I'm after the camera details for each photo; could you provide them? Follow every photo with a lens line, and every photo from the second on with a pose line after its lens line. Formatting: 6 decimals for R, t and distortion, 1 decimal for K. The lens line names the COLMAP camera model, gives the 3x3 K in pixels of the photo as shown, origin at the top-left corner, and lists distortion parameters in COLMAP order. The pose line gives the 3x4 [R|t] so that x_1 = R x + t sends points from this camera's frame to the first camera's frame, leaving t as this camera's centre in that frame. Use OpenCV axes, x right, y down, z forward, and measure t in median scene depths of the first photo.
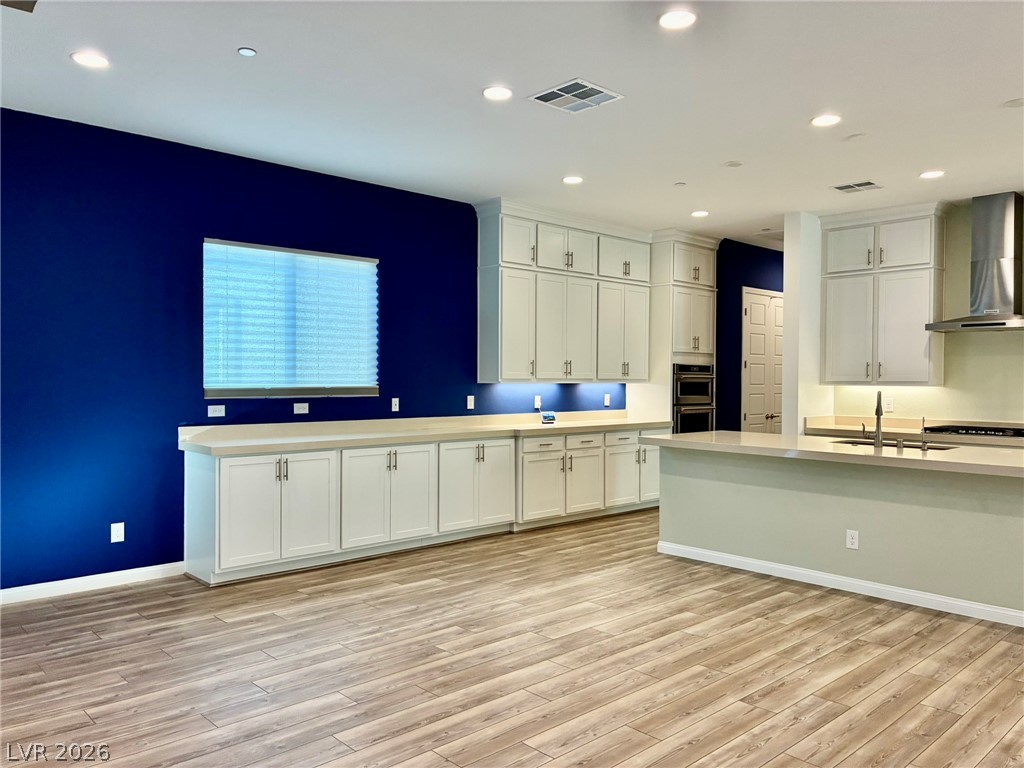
lens RADIAL K [[776.1, 0, 504.8], [0, 776.1, 384.5], [0, 0, 1]] dist [0.051614, -0.064833]
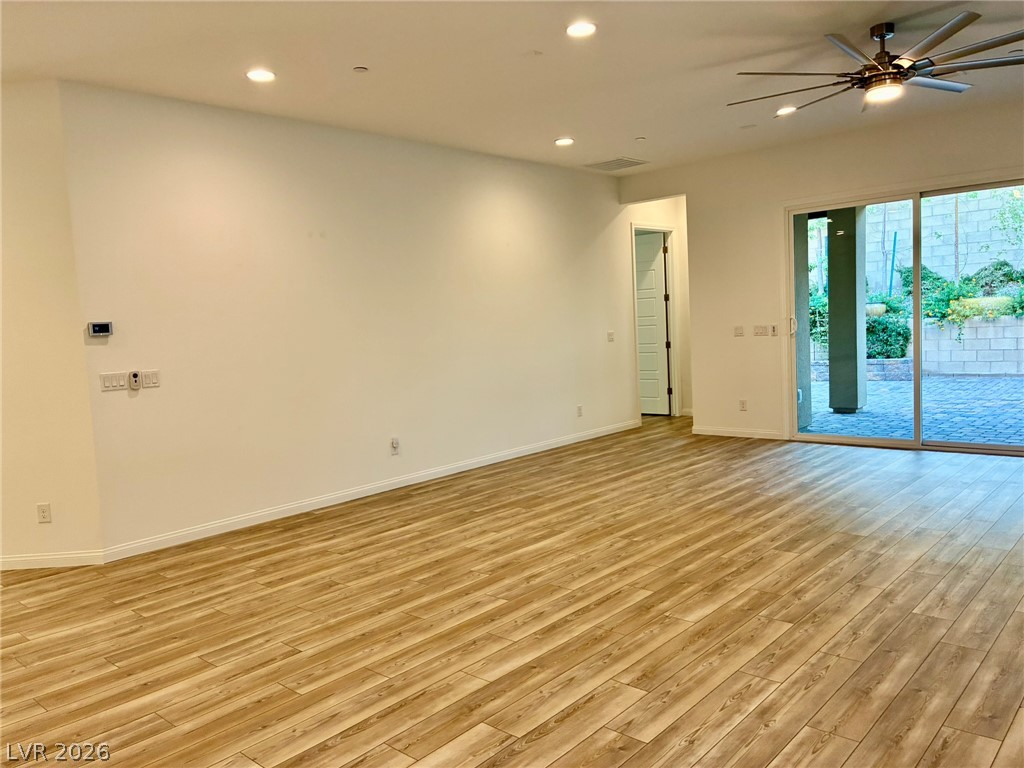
lens RADIAL K [[776.1, 0, 506.5], [0, 776.1, 388.6], [0, 0, 1]] dist [0.051614, -0.064833]
pose [[-0.995705, 0.053407, -0.075622, 0.078989], [0.046027, 0.994300, 0.096176, -0.017467], [0.080327, 0.092283, -0.992488, 1.675785]]
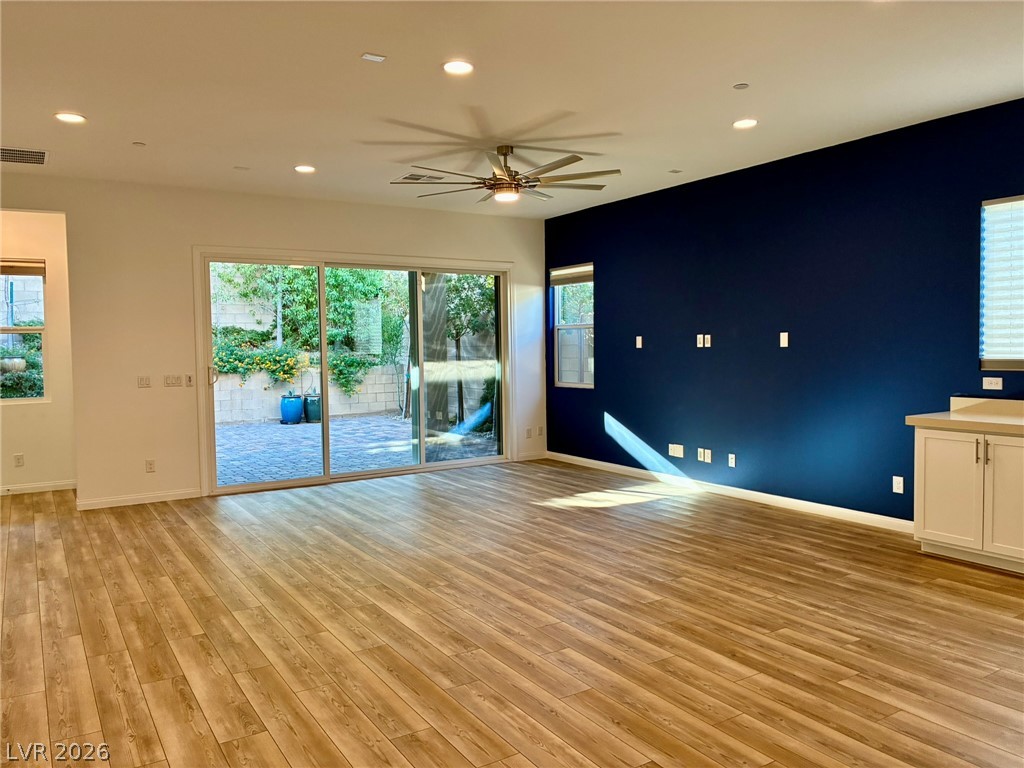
lens RADIAL K [[776.1, 0, 514.6], [0, 776.1, 381.2], [0, 0, 1]] dist [0.051614, -0.064833]
pose [[-0.187868, 0.043181, -0.981245, 0.920673], [0.004934, 0.999062, 0.043020, -0.017070], [0.982182, 0.003240, -0.187905, 0.848371]]
